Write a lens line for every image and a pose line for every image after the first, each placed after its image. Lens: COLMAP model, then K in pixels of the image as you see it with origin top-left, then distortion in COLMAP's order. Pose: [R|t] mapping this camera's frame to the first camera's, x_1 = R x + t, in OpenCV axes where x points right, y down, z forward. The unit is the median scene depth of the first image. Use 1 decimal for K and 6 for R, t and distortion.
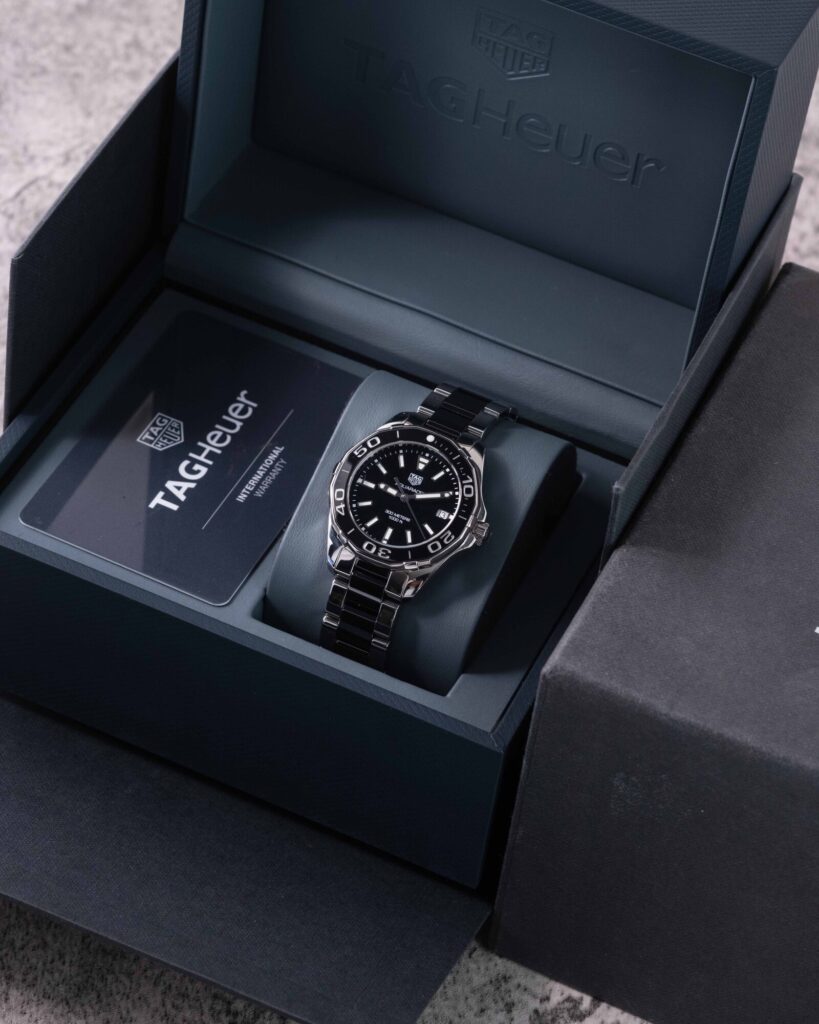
lens RADIAL K [[3141.9, 0, 409.5], [0, 3141.9, 512.0], [0, 0, 1]] dist [0.174316, 0.263327]
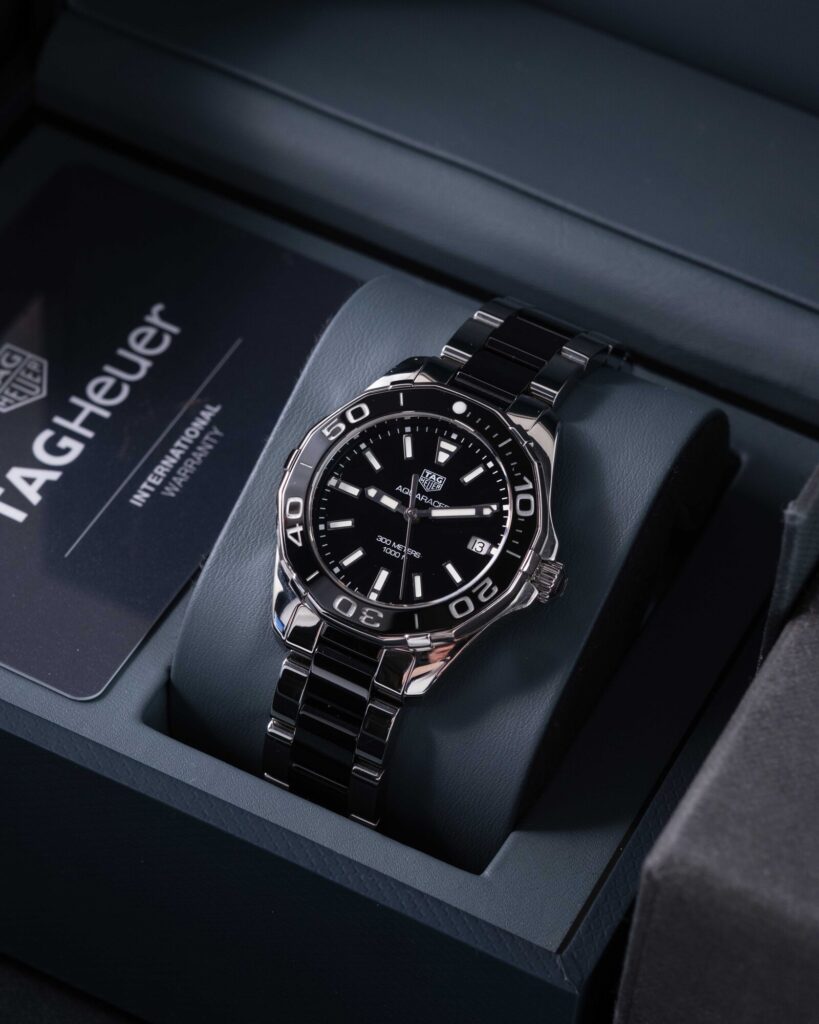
lens RADIAL K [[3787.1, 0, 409.5], [0, 3787.1, 512.0], [0, 0, 1]] dist [0.226490, 0.067231]
pose [[0.998825, 0.008742, -0.047670, 0.030035], [-0.006672, 0.999035, 0.043407, -0.034086], [0.048003, -0.043038, 0.997920, 0.331779]]
